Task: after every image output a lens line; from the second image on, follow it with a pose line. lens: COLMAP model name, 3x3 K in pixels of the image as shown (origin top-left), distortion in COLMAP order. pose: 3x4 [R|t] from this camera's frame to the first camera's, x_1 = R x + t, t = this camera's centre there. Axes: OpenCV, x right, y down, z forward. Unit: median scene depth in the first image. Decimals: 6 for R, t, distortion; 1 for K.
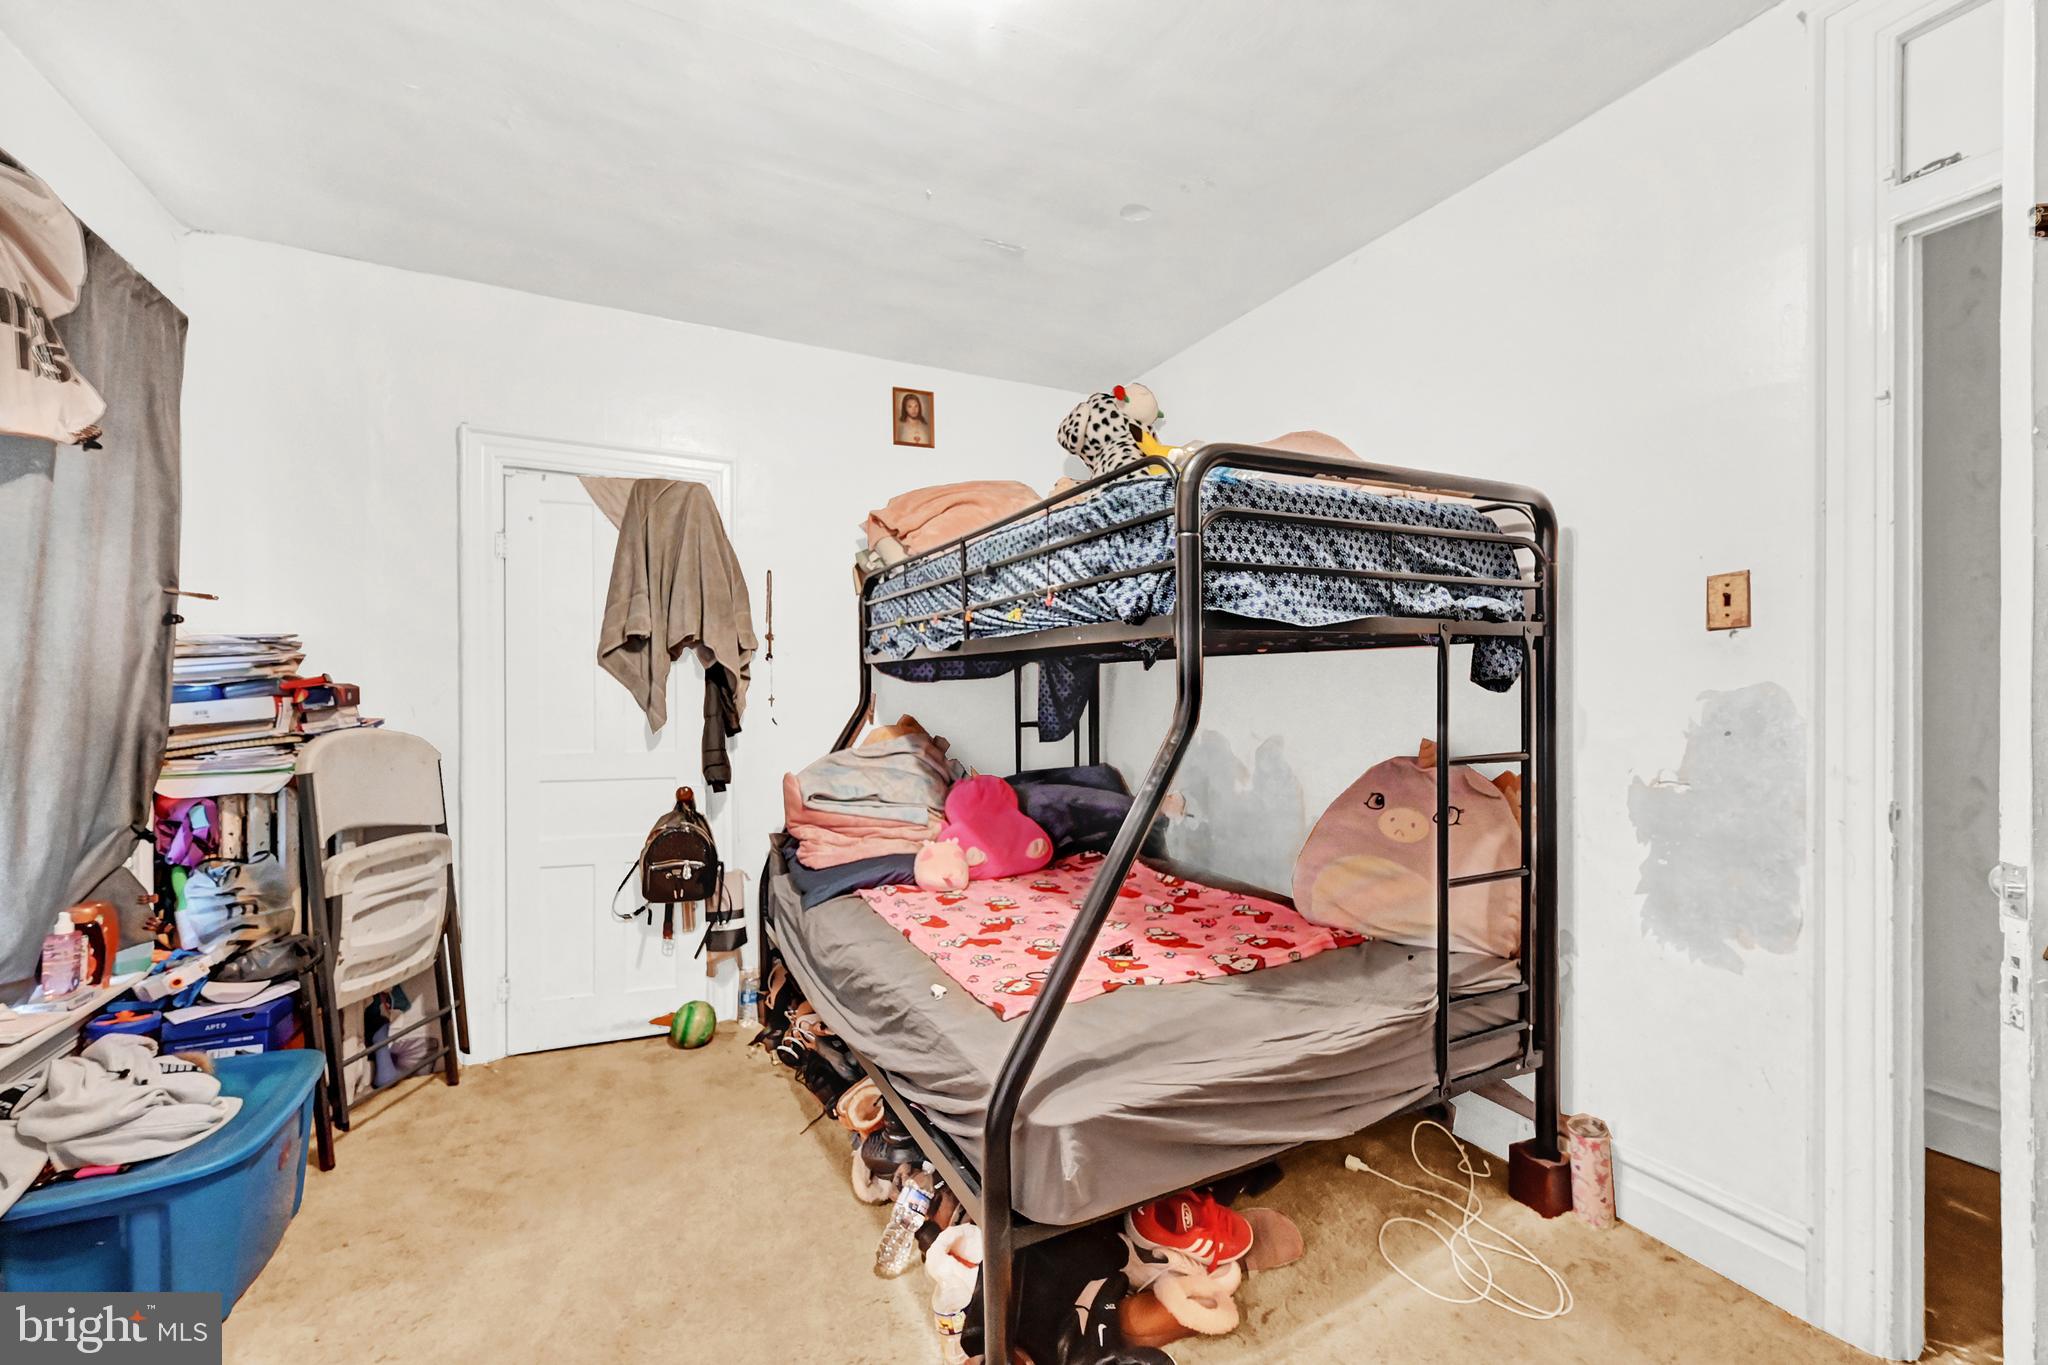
lens RADIAL K [[839.6, 0, 1028.1], [0, 839.6, 680.6], [0, 0, 1]] dist [-0.001029, -0.000193]
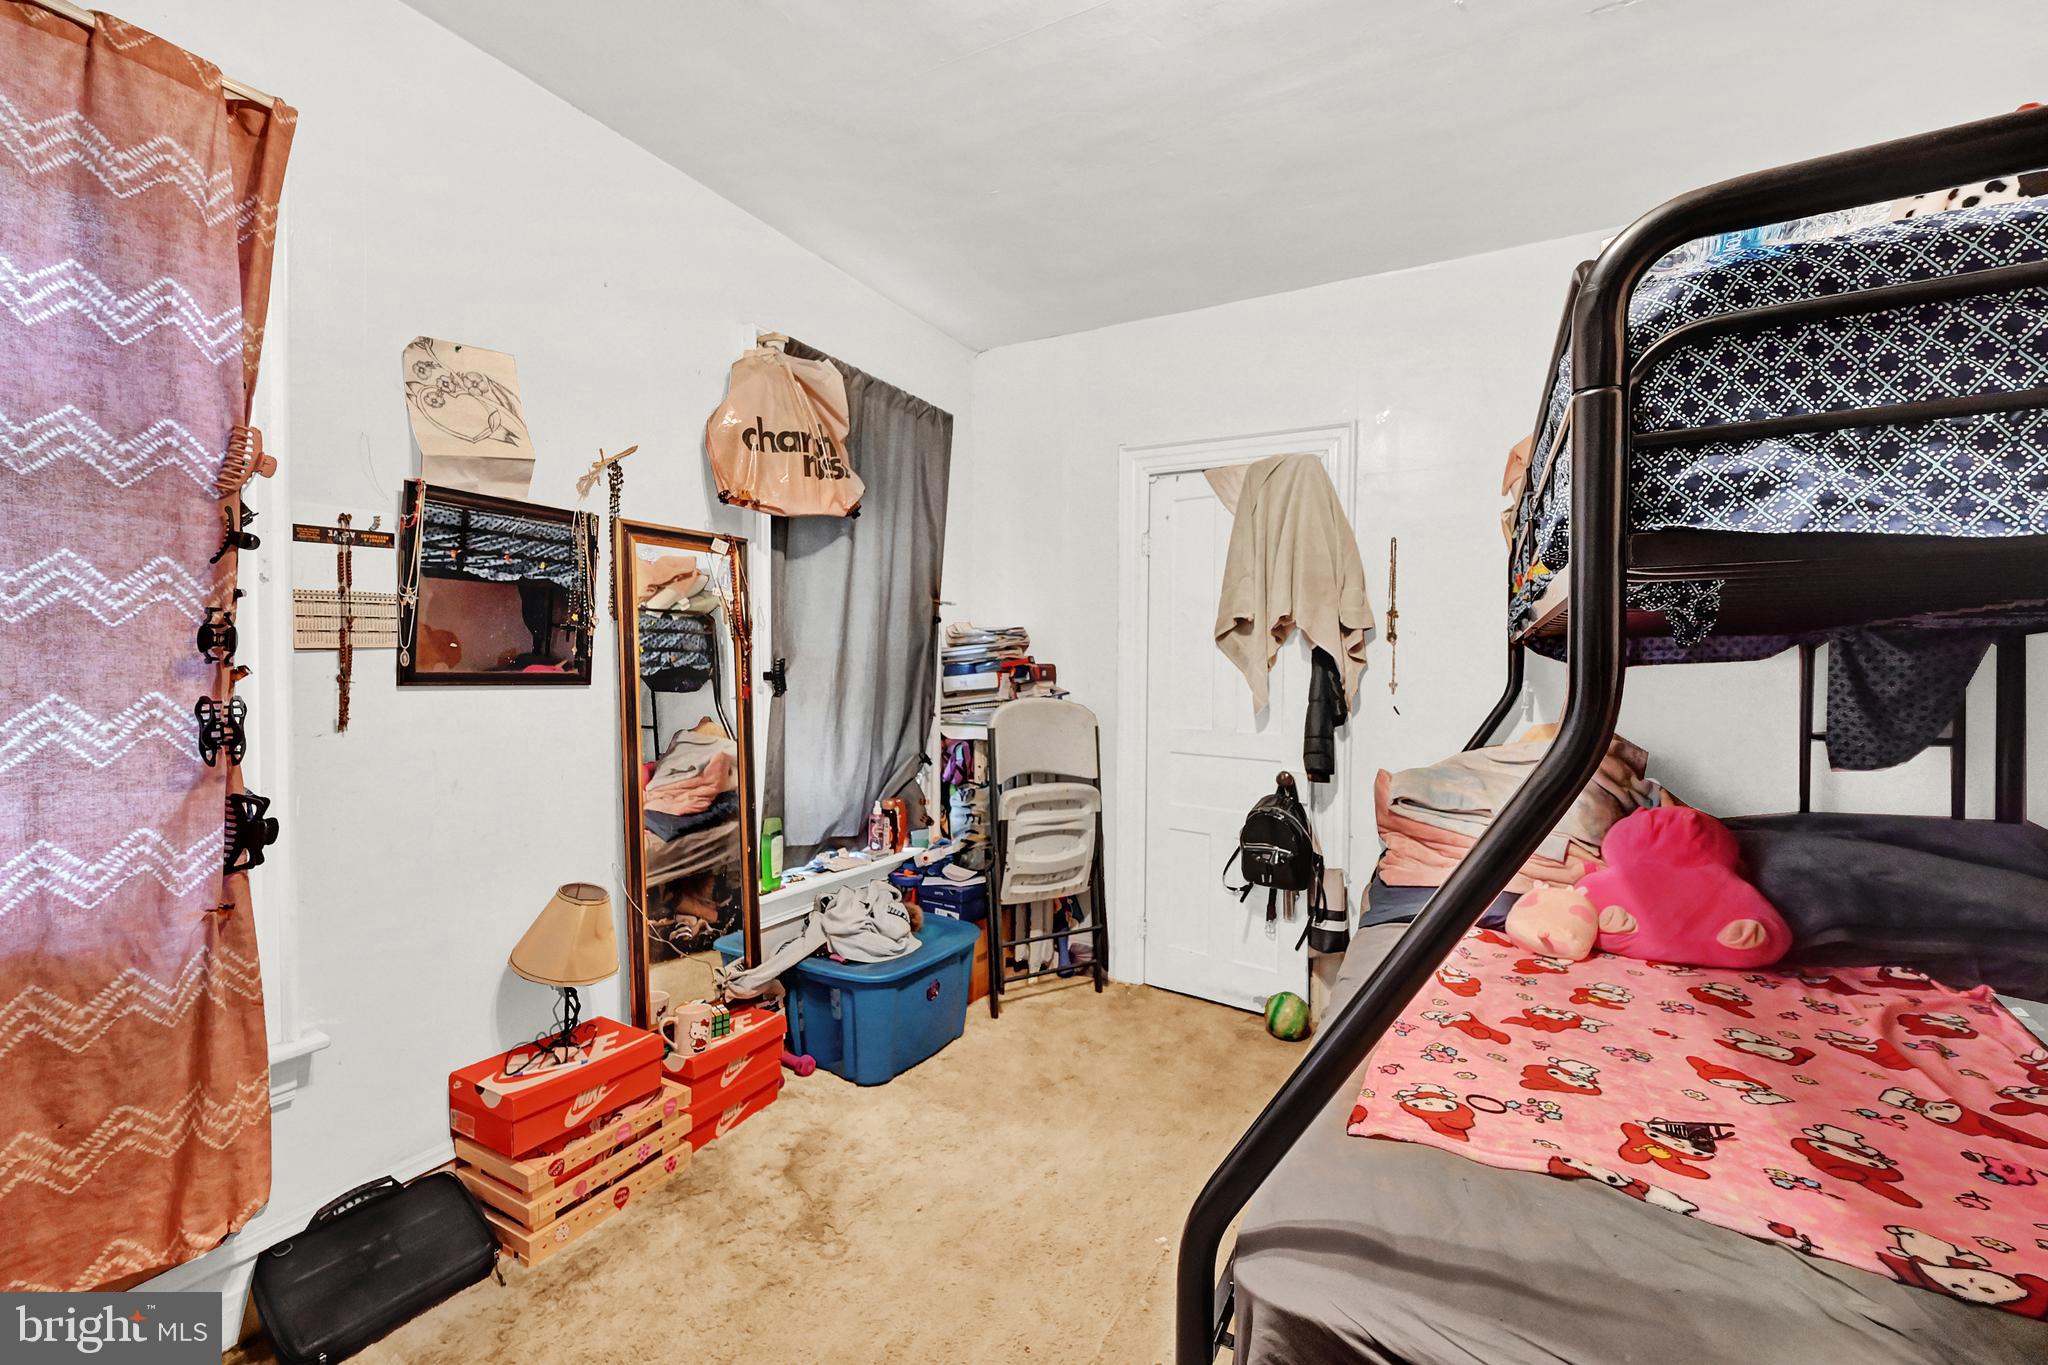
lens RADIAL K [[839.6, 0, 1021.5], [0, 839.6, 684.4], [0, 0, 1]] dist [-0.001029, -0.000193]
pose [[0.547800, 0.027204, -0.836167, 0.298504], [-0.005867, 0.999572, 0.028676, -0.001226], [0.836589, -0.010804, 0.547725, 0.268244]]
